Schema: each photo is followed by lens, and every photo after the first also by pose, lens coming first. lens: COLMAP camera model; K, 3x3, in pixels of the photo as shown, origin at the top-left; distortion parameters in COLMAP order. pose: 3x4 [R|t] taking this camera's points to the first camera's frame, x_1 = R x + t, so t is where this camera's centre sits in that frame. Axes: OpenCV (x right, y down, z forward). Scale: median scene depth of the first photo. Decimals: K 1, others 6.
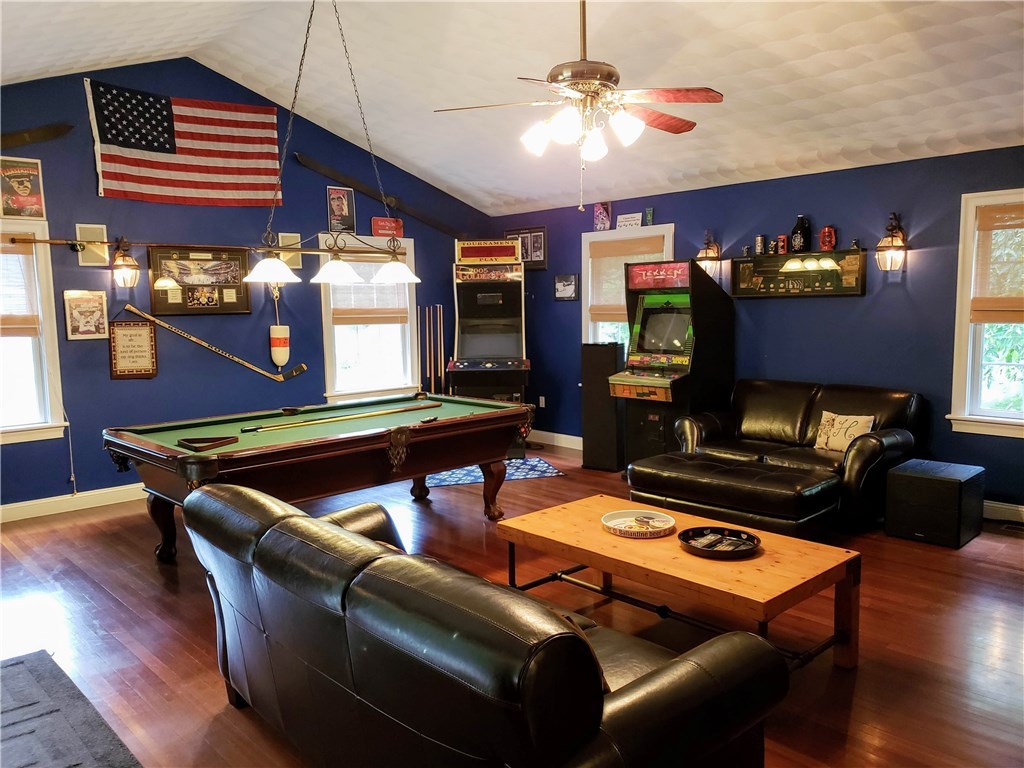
lens RADIAL K [[797.7, 0, 514.2], [0, 797.7, 384.9], [0, 0, 1]] dist [0.025111, -0.017960]
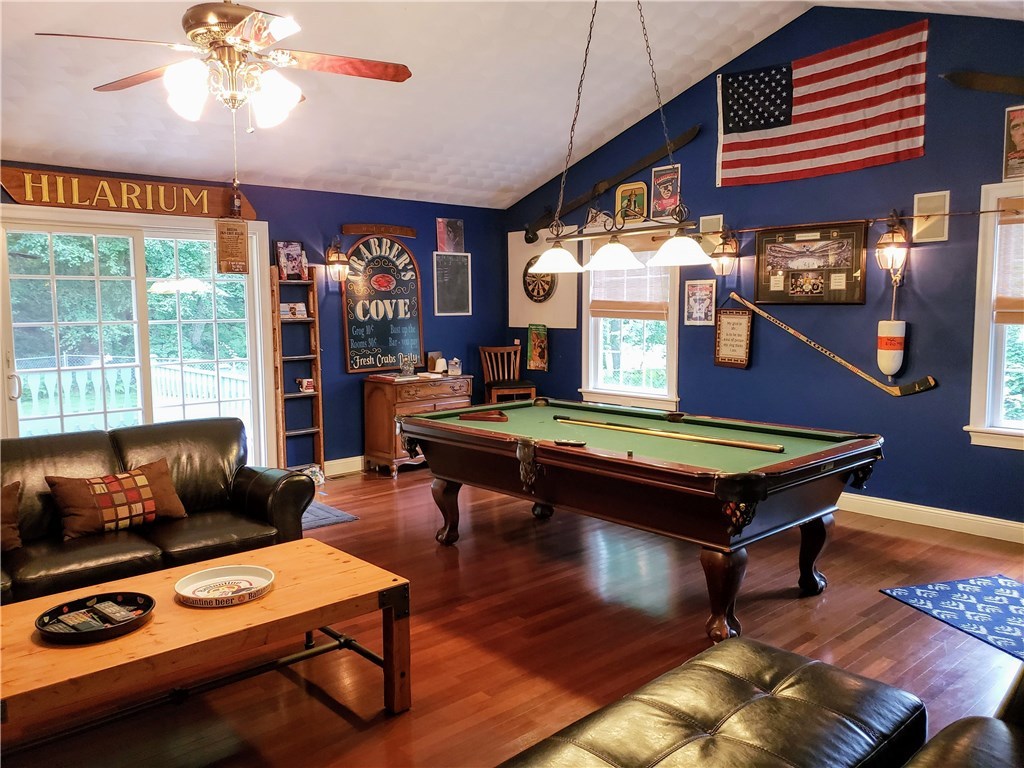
lens RADIAL K [[797.7, 0, 485.9], [0, 797.7, 371.7], [0, 0, 1]] dist [0.025111, -0.017960]
pose [[-0.024347, 0.103894, -0.994290, 0.498987], [-0.095294, 0.989815, 0.105760, -0.075718], [0.995151, 0.097325, -0.014198, 0.691465]]
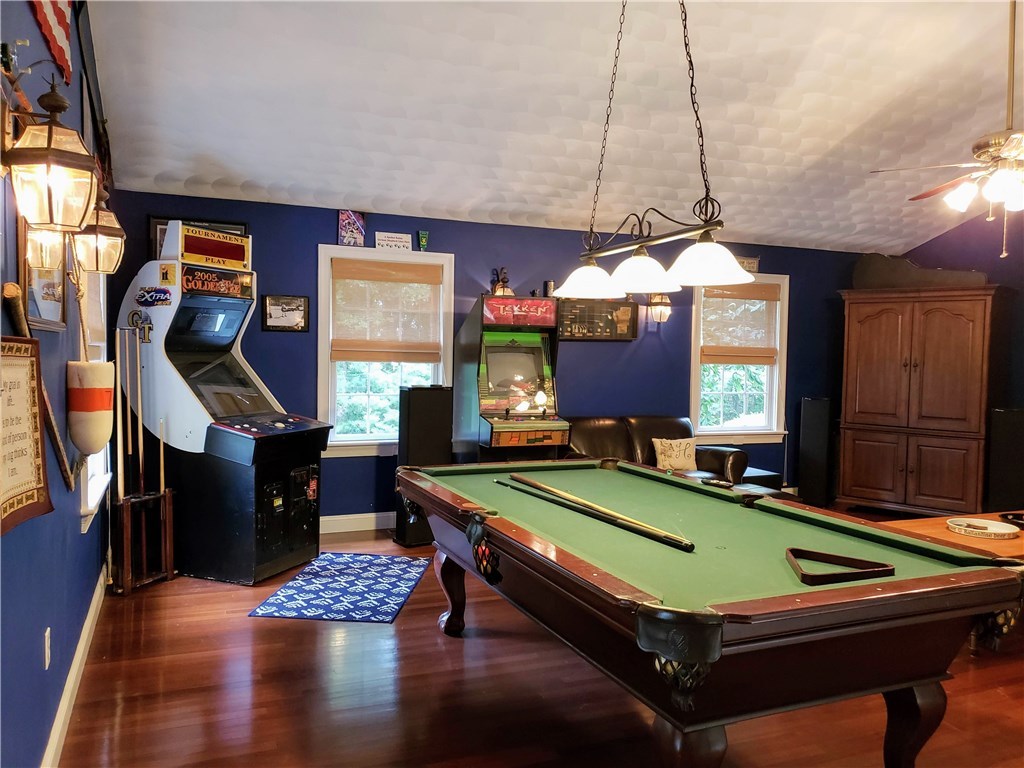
lens RADIAL K [[764.8, 0, 518.0], [0, 764.8, 385.2], [0, 0, 1]] dist [0.050765, 0.001641]
pose [[0.329272, -0.026852, 0.943853, -0.650530], [0.067266, 0.997723, 0.004918, -0.054821], [-0.941836, 0.061870, 0.330329, 0.696463]]
